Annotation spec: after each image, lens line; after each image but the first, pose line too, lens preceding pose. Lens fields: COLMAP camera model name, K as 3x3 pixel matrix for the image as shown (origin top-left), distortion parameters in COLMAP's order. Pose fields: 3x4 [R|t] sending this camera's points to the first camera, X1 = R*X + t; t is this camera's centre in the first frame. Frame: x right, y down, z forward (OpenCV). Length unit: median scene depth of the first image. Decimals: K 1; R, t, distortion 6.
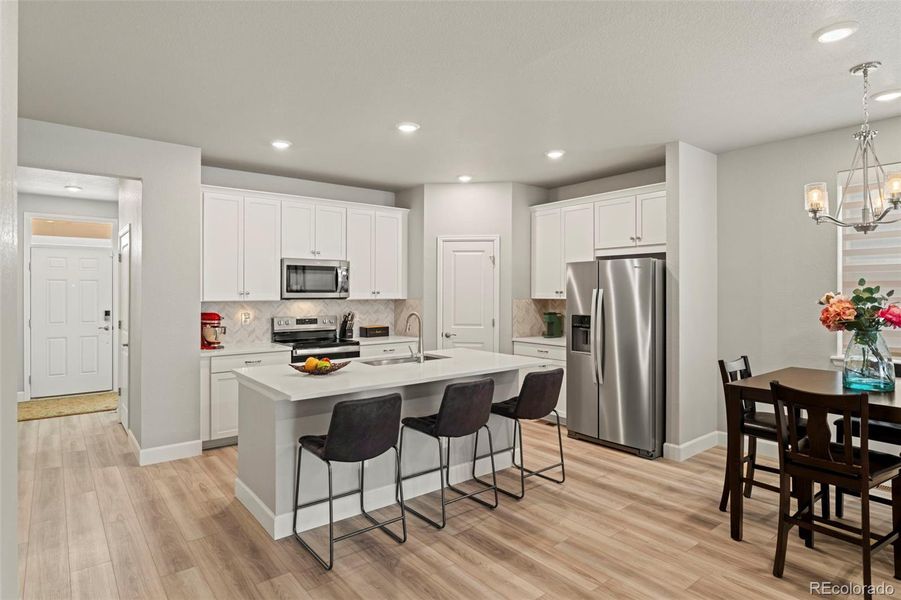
lens RADIAL K [[500.0, 0, 450.1], [0, 500.0, 294.1], [0, 0, 1]] dist [-0.001546, 0.000404]
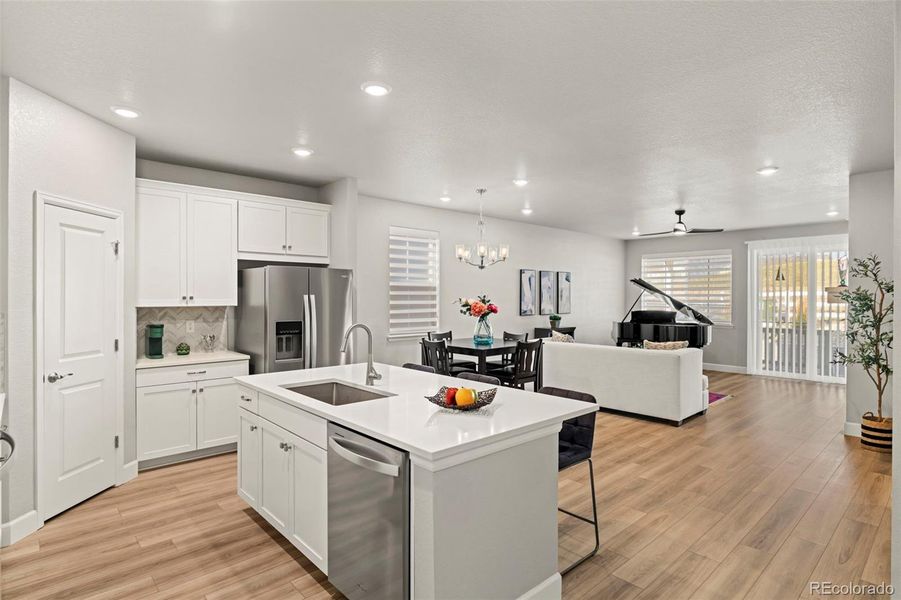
lens RADIAL K [[461.1, 0, 456.0], [0, 461.1, 300.4], [0, 0, 1]] dist [-0.003228, 0.000939]
pose [[-0.063444, -0.008229, 0.997951, -0.676374], [0.003003, 0.999960, 0.008437, -0.006072], [-0.997981, 0.003533, -0.063417, 0.753084]]
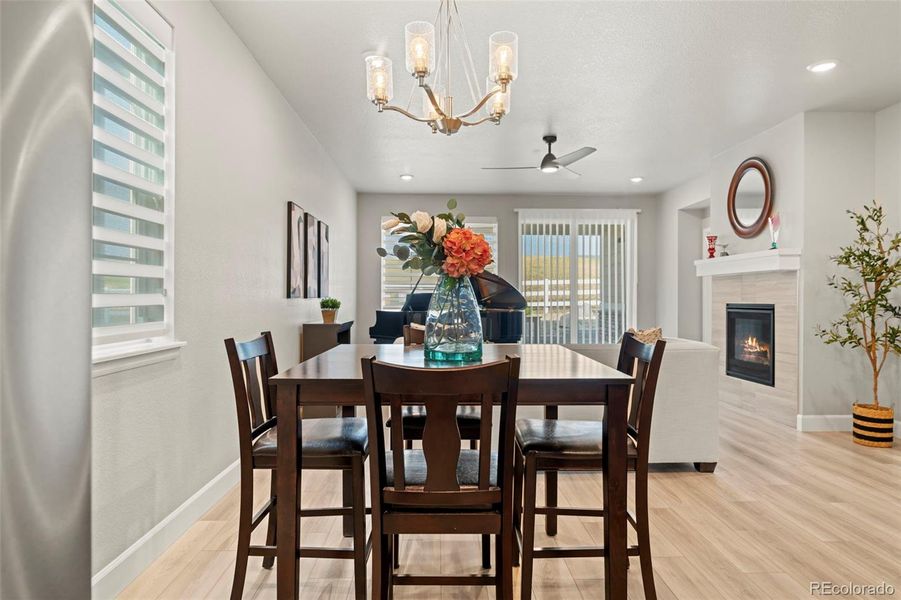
lens RADIAL K [[514.3, 0, 449.2], [0, 514.3, 305.9], [0, 0, 1]] dist [-0.003703, -0.004518]
pose [[-0.788899, -0.015236, 0.614334, 0.246235], [-0.000556, 0.999710, 0.024080, 0.056934], [-0.614523, 0.018655, -0.788678, 0.950605]]
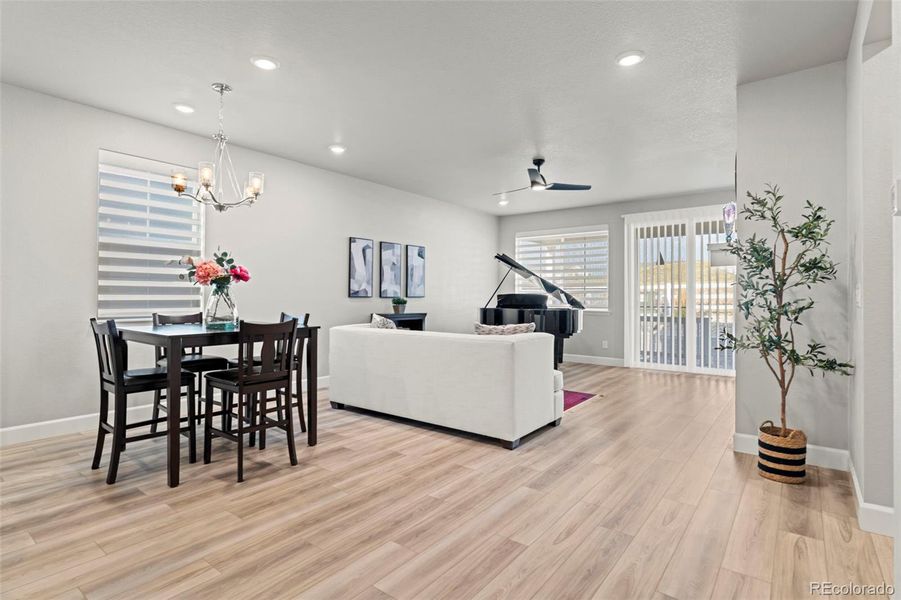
lens RADIAL K [[448.4, 0, 451.1], [0, 448.4, 291.4], [0, 0, 1]] dist [-0.003727, 0.002446]
pose [[-0.228142, 0.009472, 0.973582, -0.286195], [-0.000358, 0.999952, -0.009813, 0.061964], [-0.973628, -0.002587, -0.228128, 0.410226]]
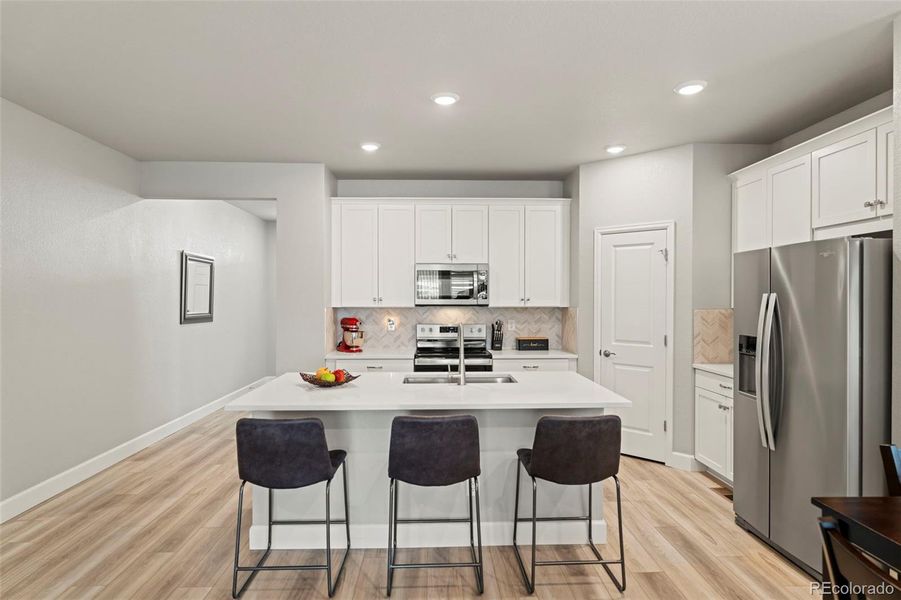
lens RADIAL K [[514.3, 0, 449.4], [0, 514.3, 300.4], [0, 0, 1]] dist [-0.003703, -0.004518]
pose [[0.799940, 0.002319, -0.600076, 0.357459], [-0.002466, 0.999997, 0.000576, -0.001302], [0.600075, 0.001019, 0.799943, 0.262767]]
